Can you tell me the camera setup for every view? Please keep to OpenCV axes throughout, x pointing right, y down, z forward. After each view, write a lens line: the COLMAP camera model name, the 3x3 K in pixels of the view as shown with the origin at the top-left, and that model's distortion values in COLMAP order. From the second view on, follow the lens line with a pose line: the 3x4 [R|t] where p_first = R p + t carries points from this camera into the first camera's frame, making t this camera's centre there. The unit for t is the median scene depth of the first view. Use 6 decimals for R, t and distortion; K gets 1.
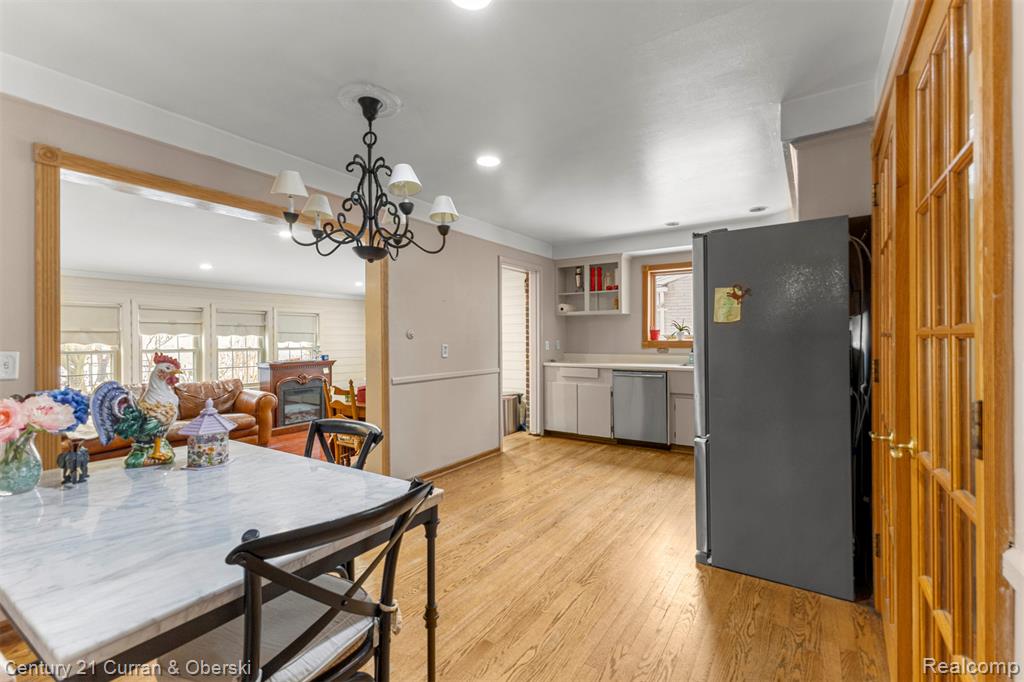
lens RADIAL K [[441.1, 0, 515.1], [0, 441.1, 340.1], [0, 0, 1]] dist [0.003912, 0.000662]
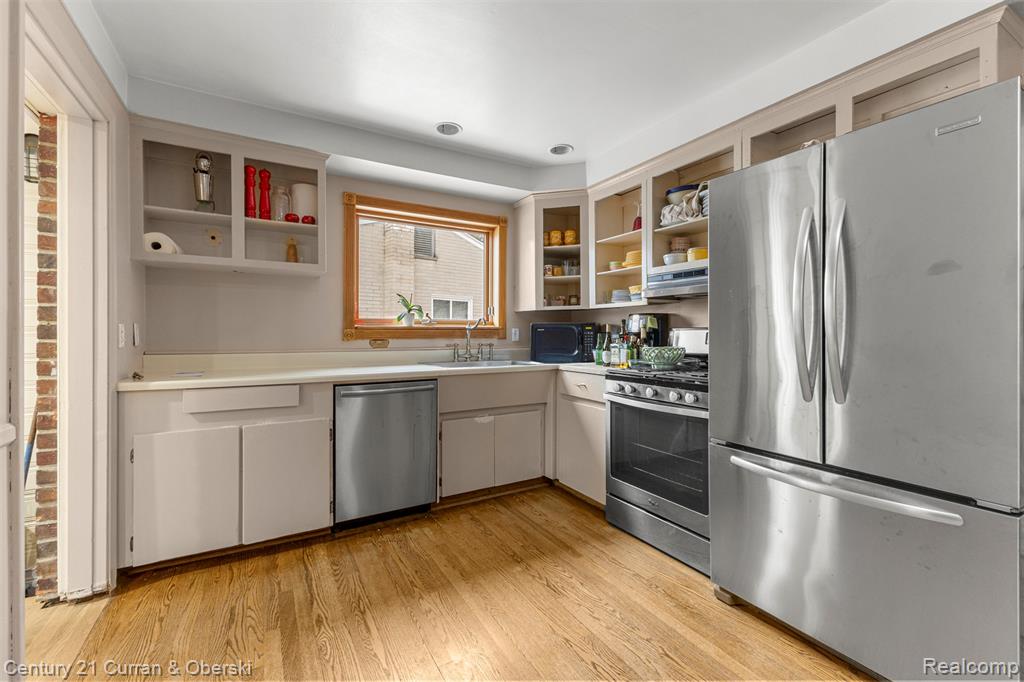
lens RADIAL K [[441.1, 0, 511.0], [0, 441.1, 333.6], [0, 0, 1]] dist [0.003912, 0.000662]
pose [[0.446727, 0.002843, 0.894666, -0.116630], [-0.000622, 0.999996, -0.002867, 0.011707], [-0.894670, 0.000724, 0.446727, 0.559368]]
